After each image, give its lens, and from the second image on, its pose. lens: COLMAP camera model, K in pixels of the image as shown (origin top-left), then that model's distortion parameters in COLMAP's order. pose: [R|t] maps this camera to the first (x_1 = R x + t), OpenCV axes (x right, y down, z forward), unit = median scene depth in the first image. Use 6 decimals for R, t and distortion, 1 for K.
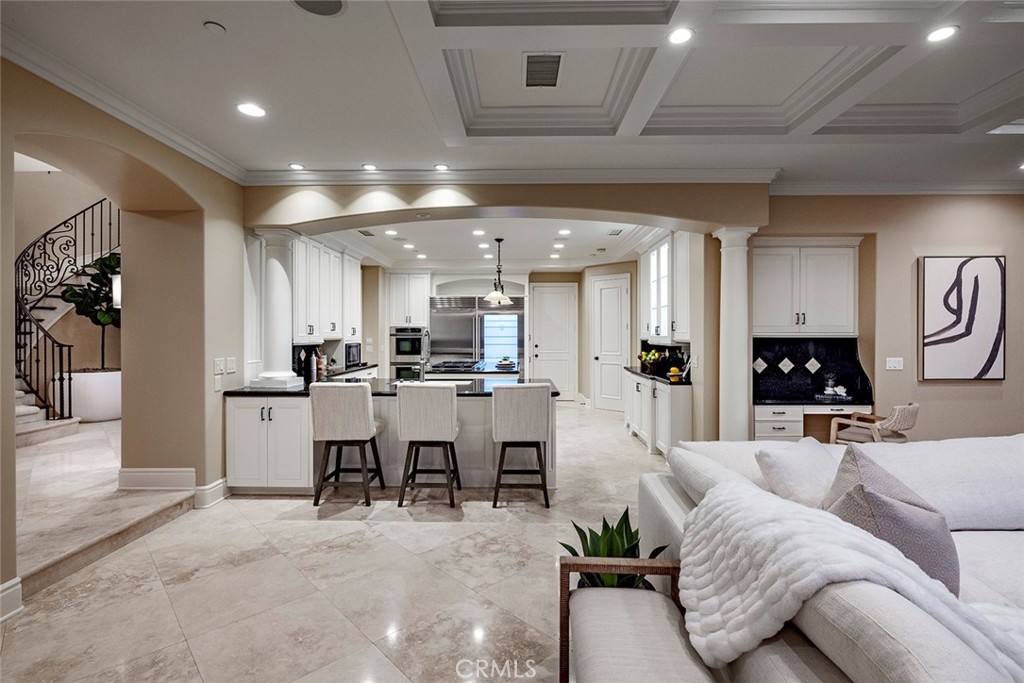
lens RADIAL K [[468.1, 0, 513.6], [0, 468.1, 339.4], [0, 0, 1]] dist [-0.010338, 0.000605]
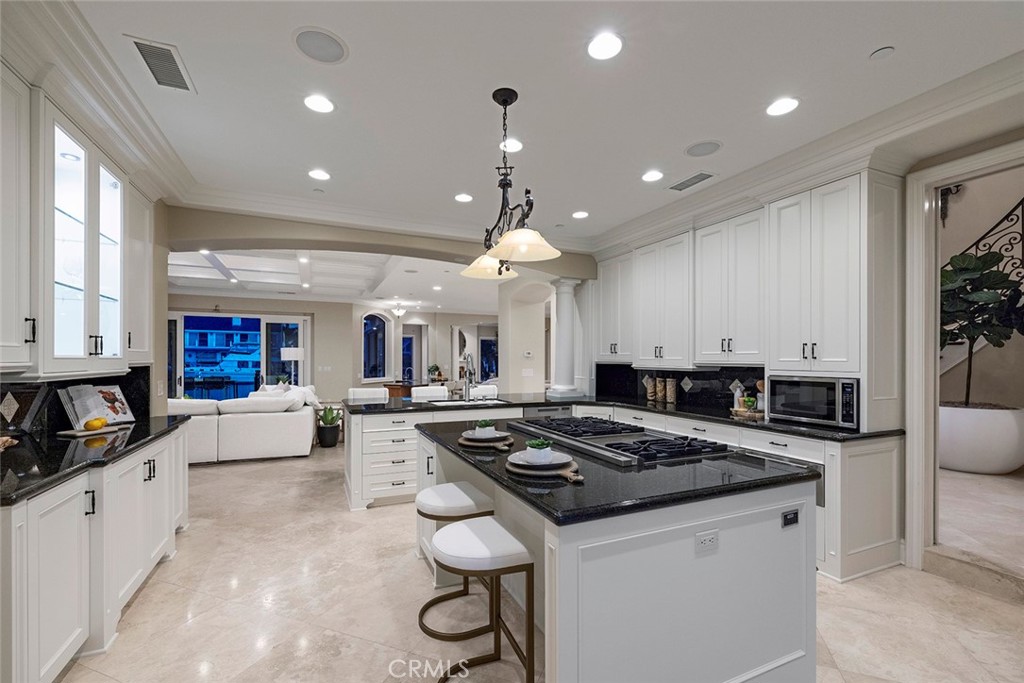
lens RADIAL K [[424.0, 0, 496.5], [0, 424.0, 357.5], [0, 0, 1]] dist [-0.003795, 0.000639]
pose [[-0.907880, -0.004606, -0.419204, 0.155402], [-0.008477, 0.999937, 0.007374, -0.015291], [0.419144, 0.010248, -0.907862, 1.742870]]
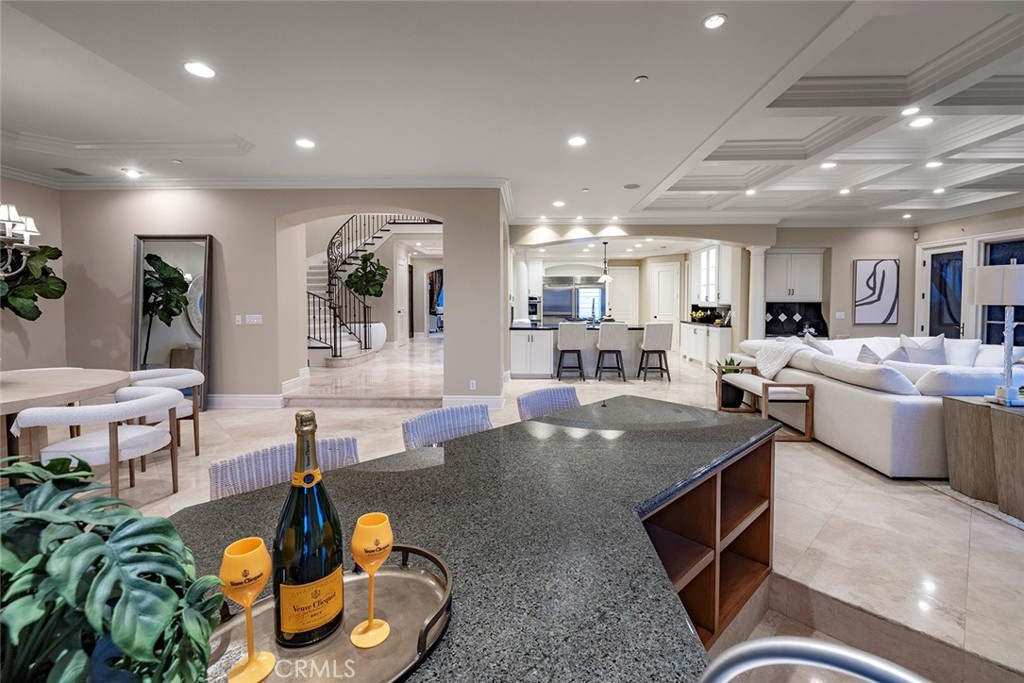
lens RADIAL K [[424.0, 0, 522.7], [0, 424.0, 320.1], [0, 0, 1]] dist [-0.003795, 0.000639]
pose [[0.999949, 0.001372, -0.010055, -0.410040], [-0.001081, 0.999583, 0.028852, 0.019022], [0.010090, -0.028840, 0.999533, -0.658529]]
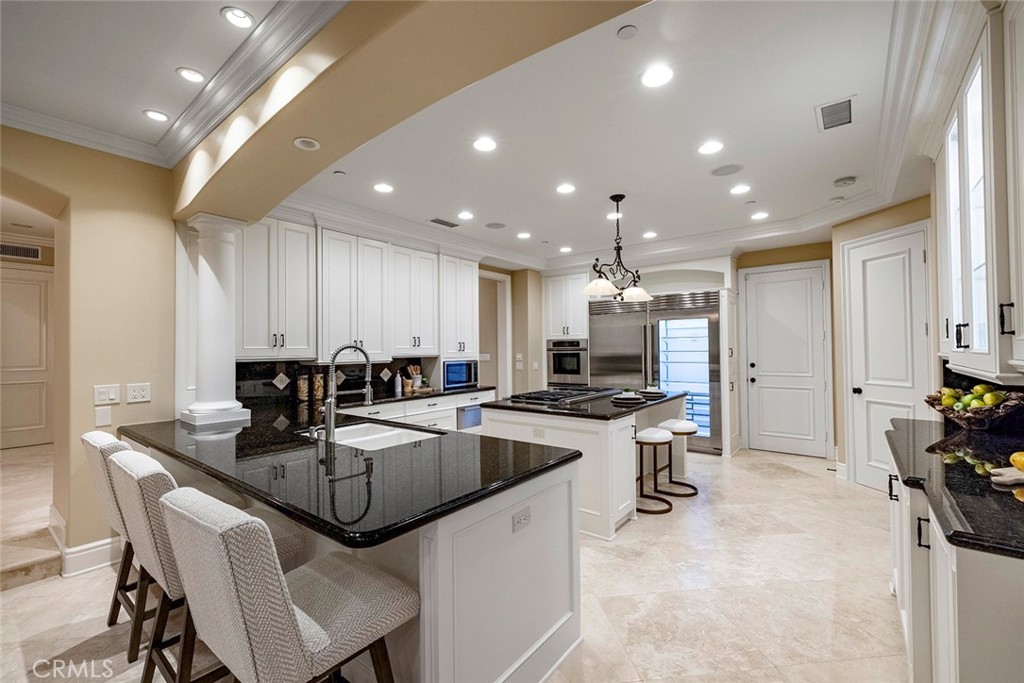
lens RADIAL K [[424.0, 0, 514.5], [0, 424.0, 341.5], [0, 0, 1]] dist [-0.003795, 0.000639]
pose [[0.797605, -0.018768, -0.602888, 0.266551], [0.003548, 0.999644, -0.026426, -0.008114], [0.603170, 0.018939, 0.797388, 0.630444]]
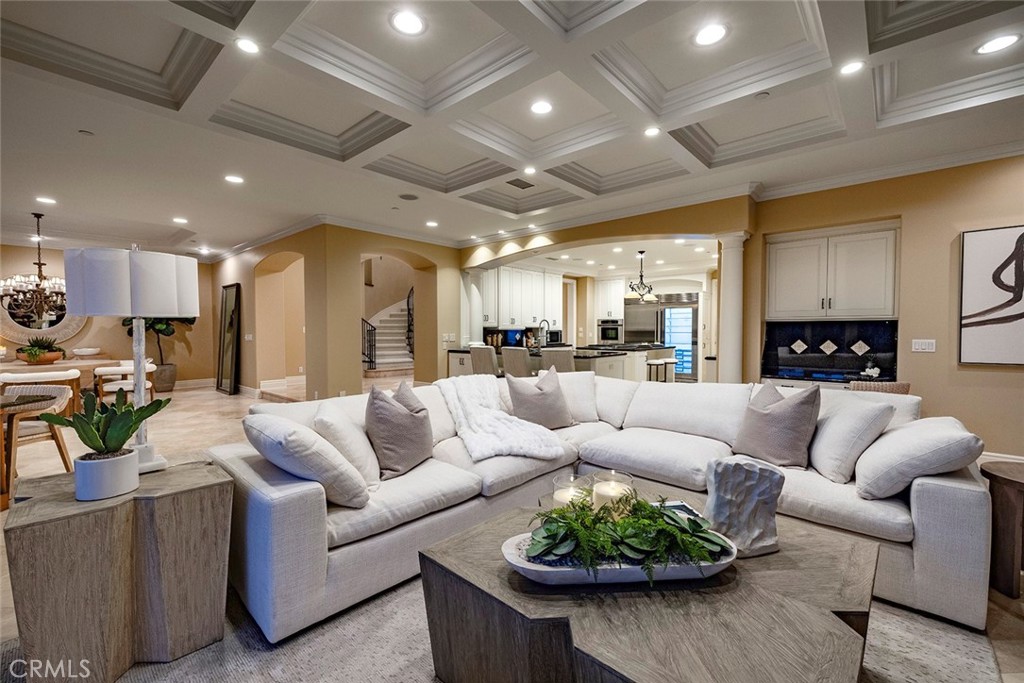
lens RADIAL K [[424.0, 0, 518.2], [0, 424.0, 337.4], [0, 0, 1]] dist [-0.003795, 0.000639]
pose [[0.767416, 0.010834, -0.641057, 0.637532], [-0.006158, 0.999936, 0.009528, 0.027228], [0.641119, -0.003365, 0.767434, -0.196164]]
